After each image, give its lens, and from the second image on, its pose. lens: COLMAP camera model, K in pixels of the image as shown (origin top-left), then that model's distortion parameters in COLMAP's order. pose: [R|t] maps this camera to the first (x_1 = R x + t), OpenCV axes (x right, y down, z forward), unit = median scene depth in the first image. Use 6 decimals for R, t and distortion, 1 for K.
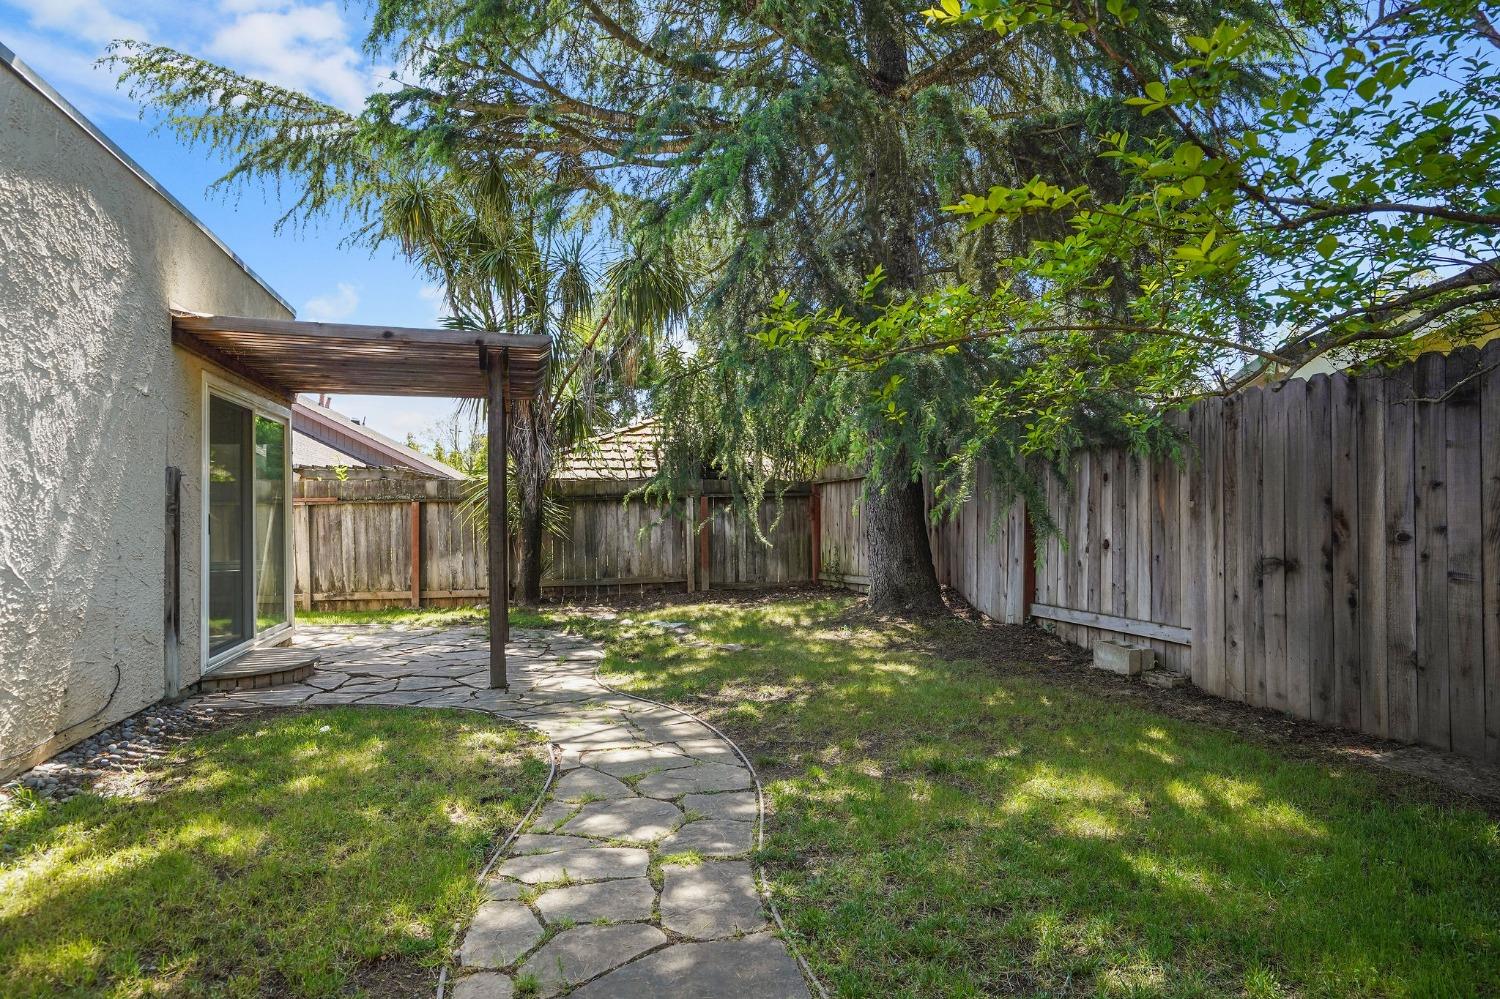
lens RADIAL K [[914.1, 0, 750.0], [0, 914.1, 499.5], [0, 0, 1]] dist [-0.002887, 0.003214]
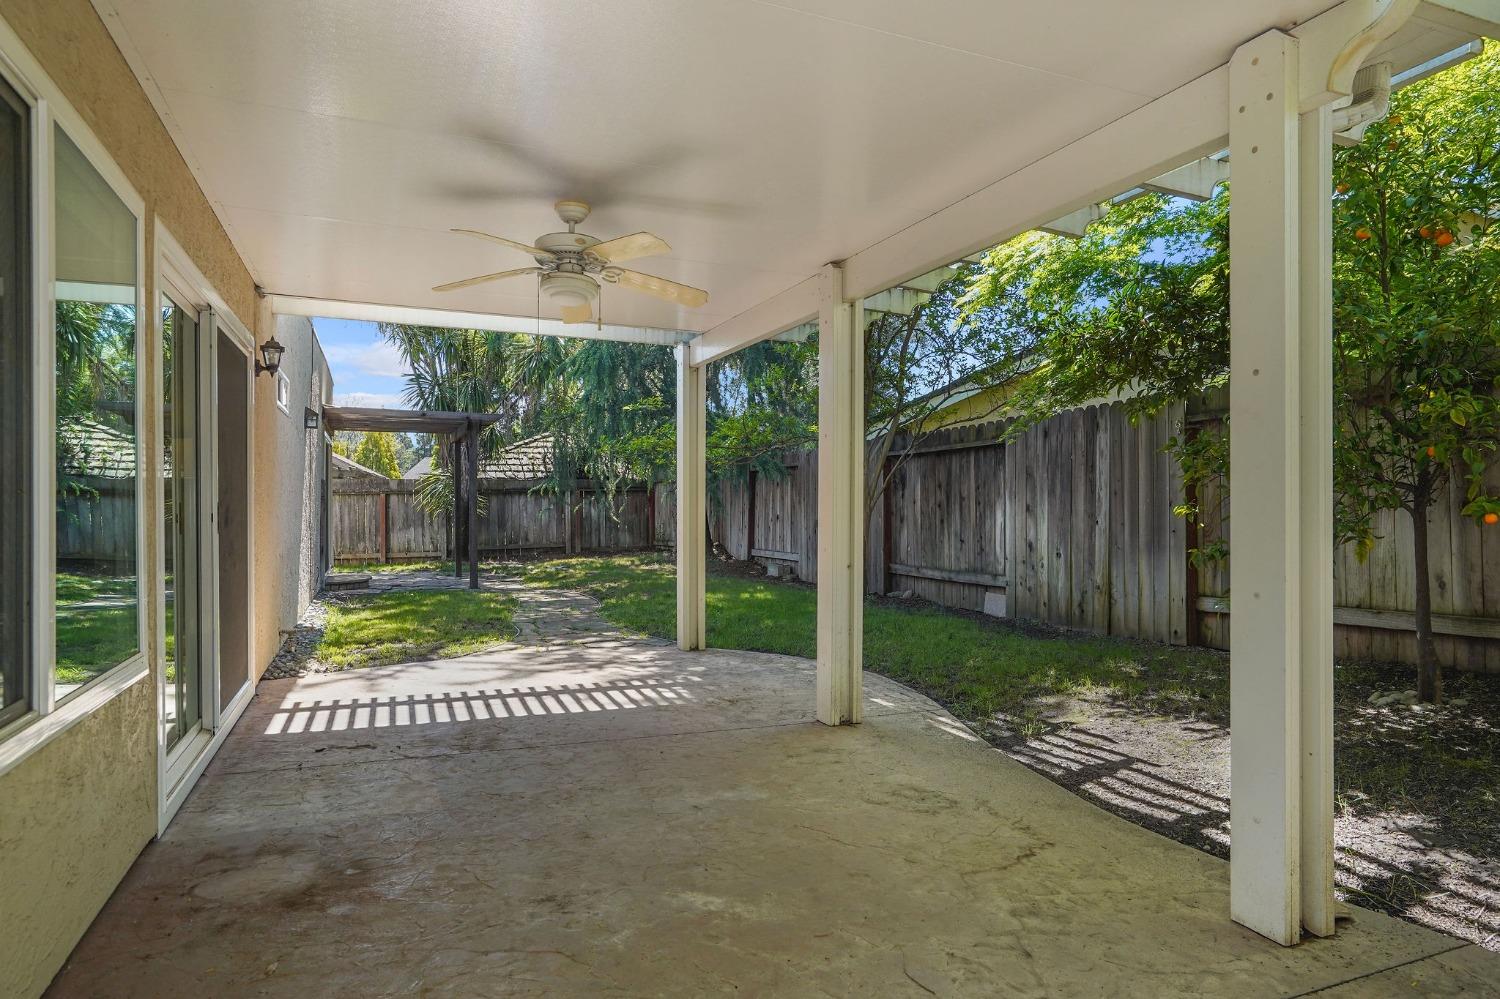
lens RADIAL K [[914.1, 0, 750.0], [0, 914.1, 499.5], [0, 0, 1]] dist [-0.002887, 0.003214]
pose [[0.989929, 0.001530, 0.141554, 0.019698], [-0.003341, 0.999916, 0.012554, -0.008638], [-0.141523, -0.012901, 0.989851, -0.574385]]
